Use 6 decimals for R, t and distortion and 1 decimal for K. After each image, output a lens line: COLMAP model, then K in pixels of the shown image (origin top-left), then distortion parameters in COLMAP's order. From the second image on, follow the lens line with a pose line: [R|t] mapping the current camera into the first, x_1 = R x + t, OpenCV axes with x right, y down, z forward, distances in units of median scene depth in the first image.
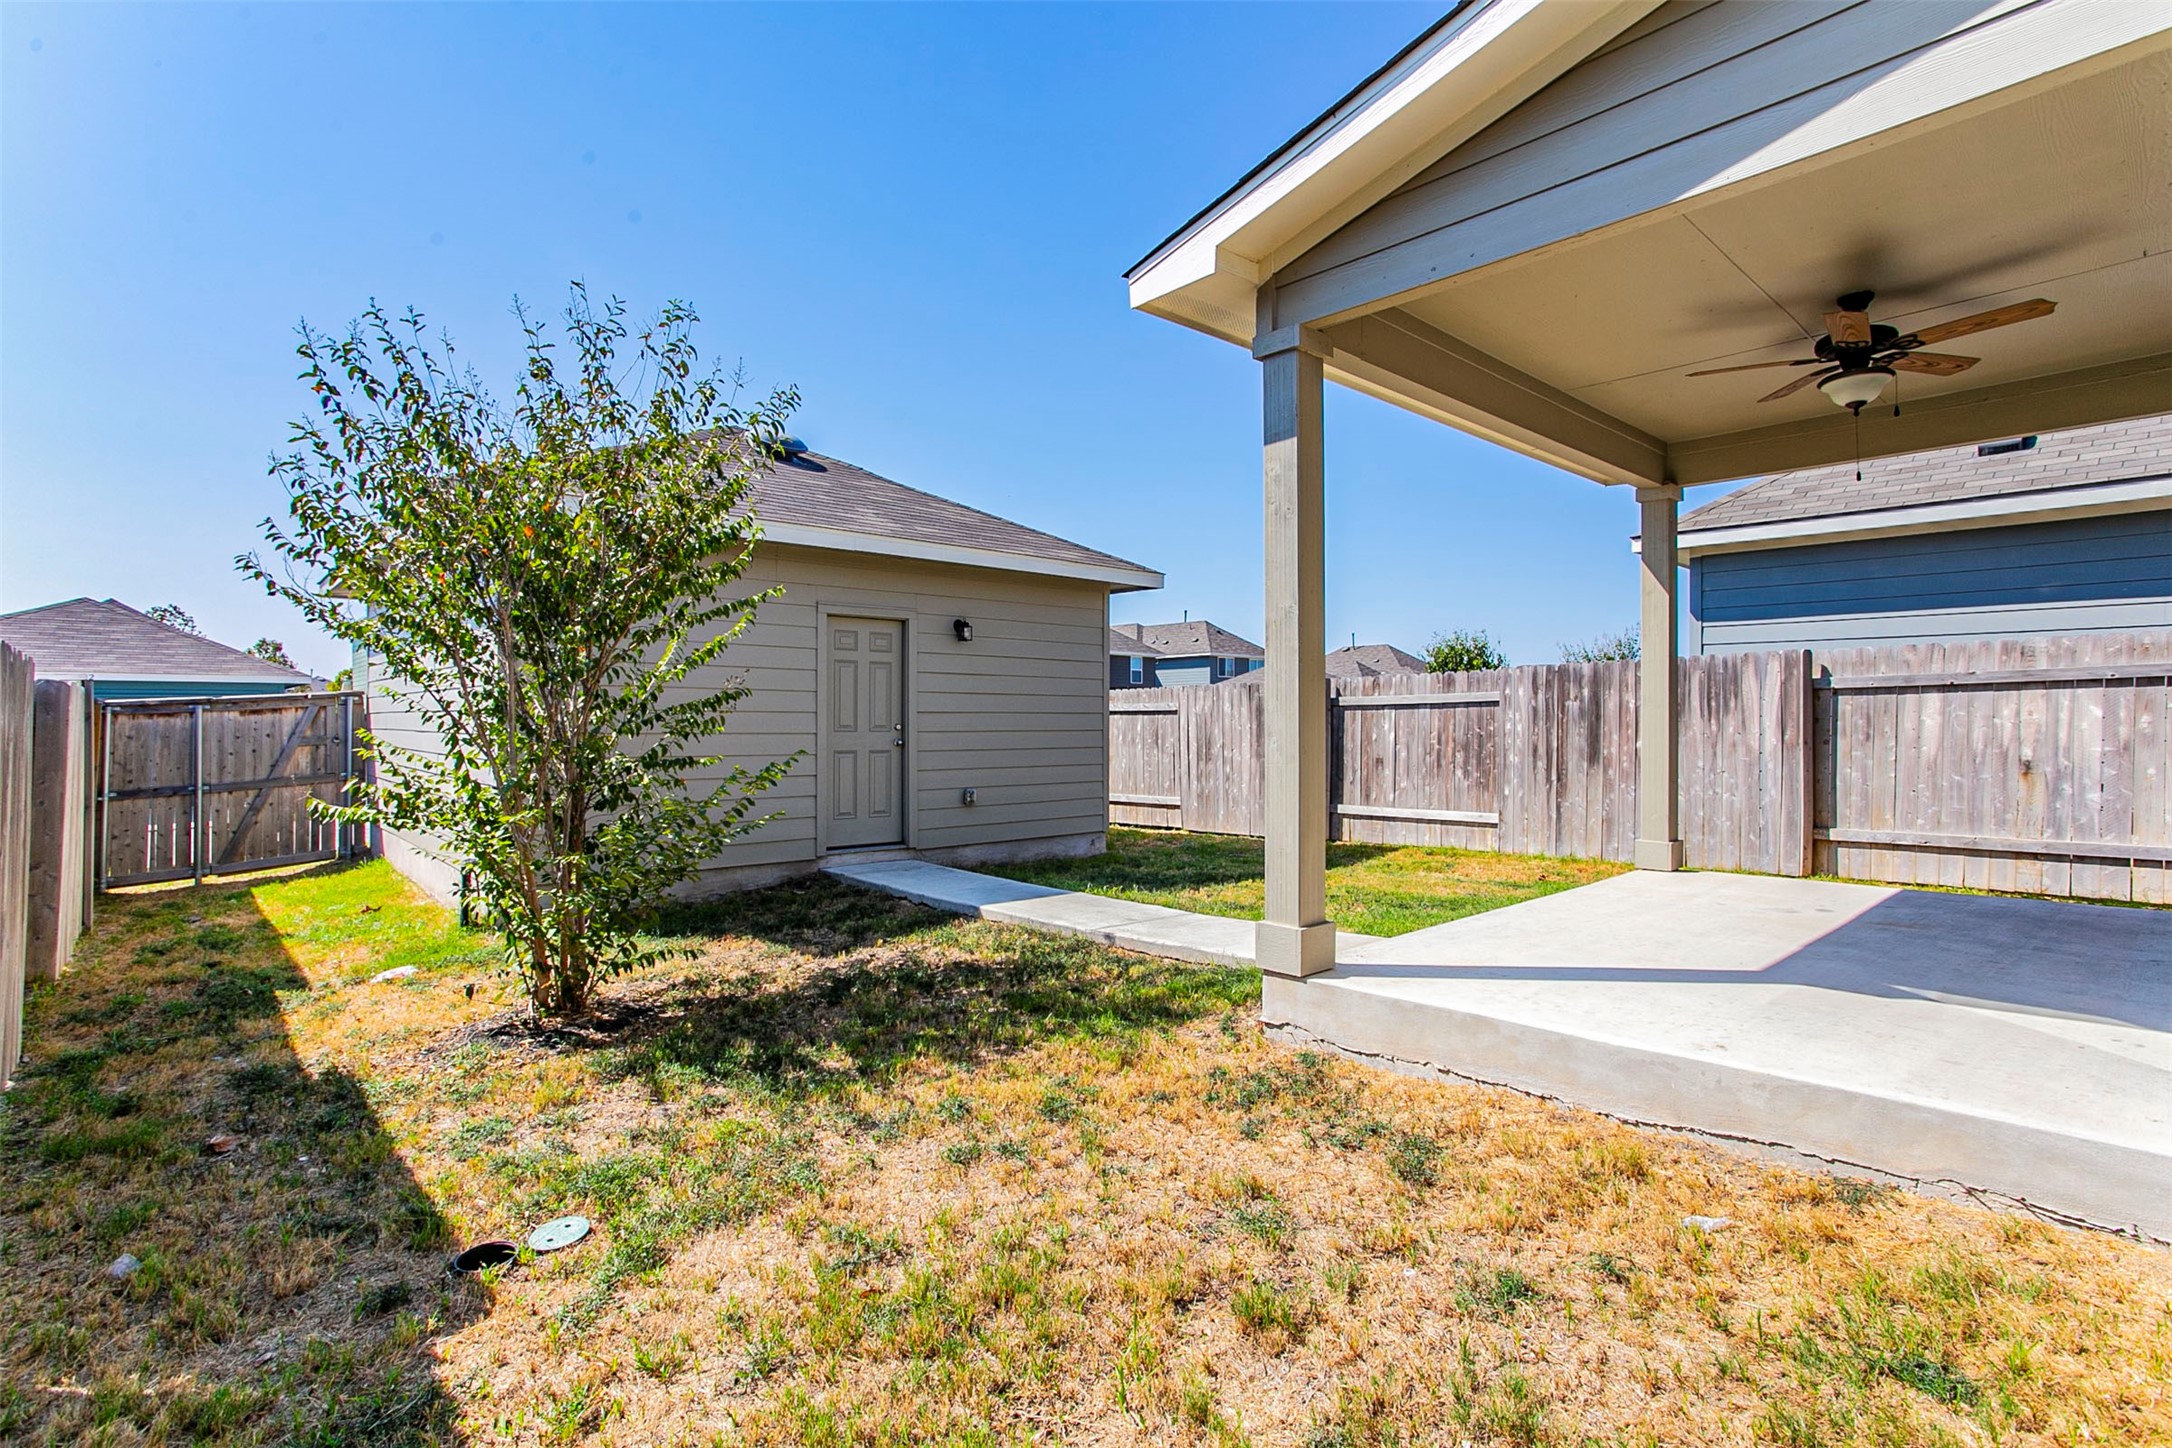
lens RADIAL K [[1053.5, 0, 1085.1], [0, 1053.5, 716.8], [0, 0, 1]] dist [-0.043361, 0.020429]
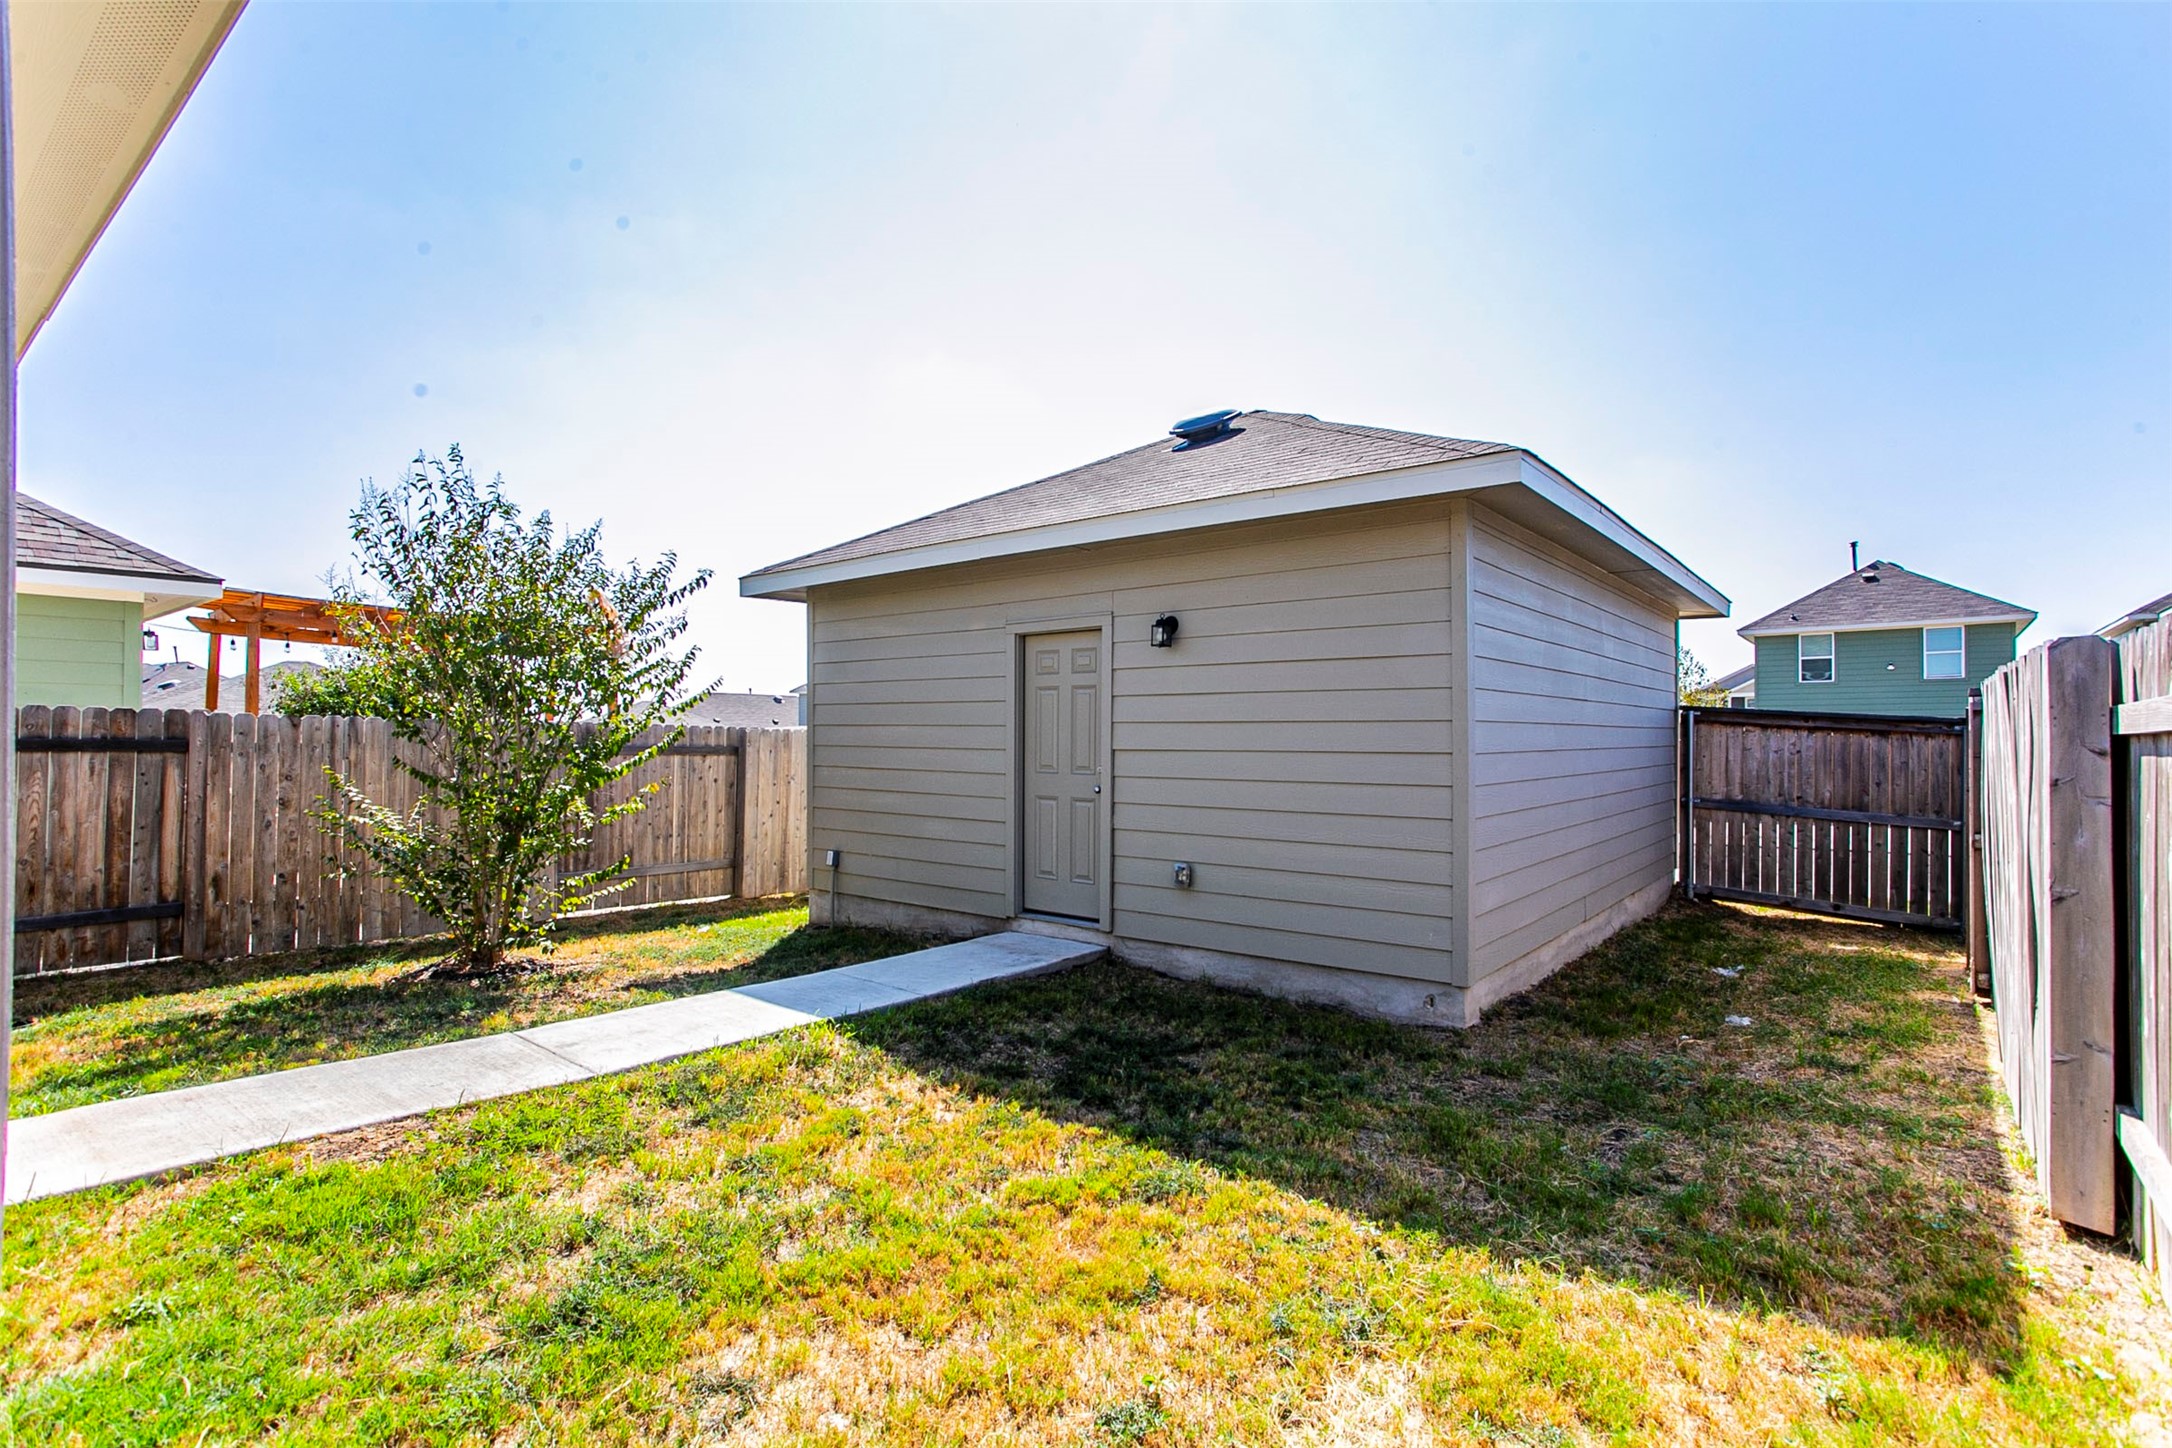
lens RADIAL K [[1053.5, 0, 1132.6], [0, 1053.5, 726.2], [0, 0, 1]] dist [-0.043361, 0.020429]
pose [[0.192280, -0.012327, -0.981263, 0.546442], [-0.001686, 0.999915, -0.012892, -0.011227], [0.981339, 0.004133, 0.192243, 0.835813]]
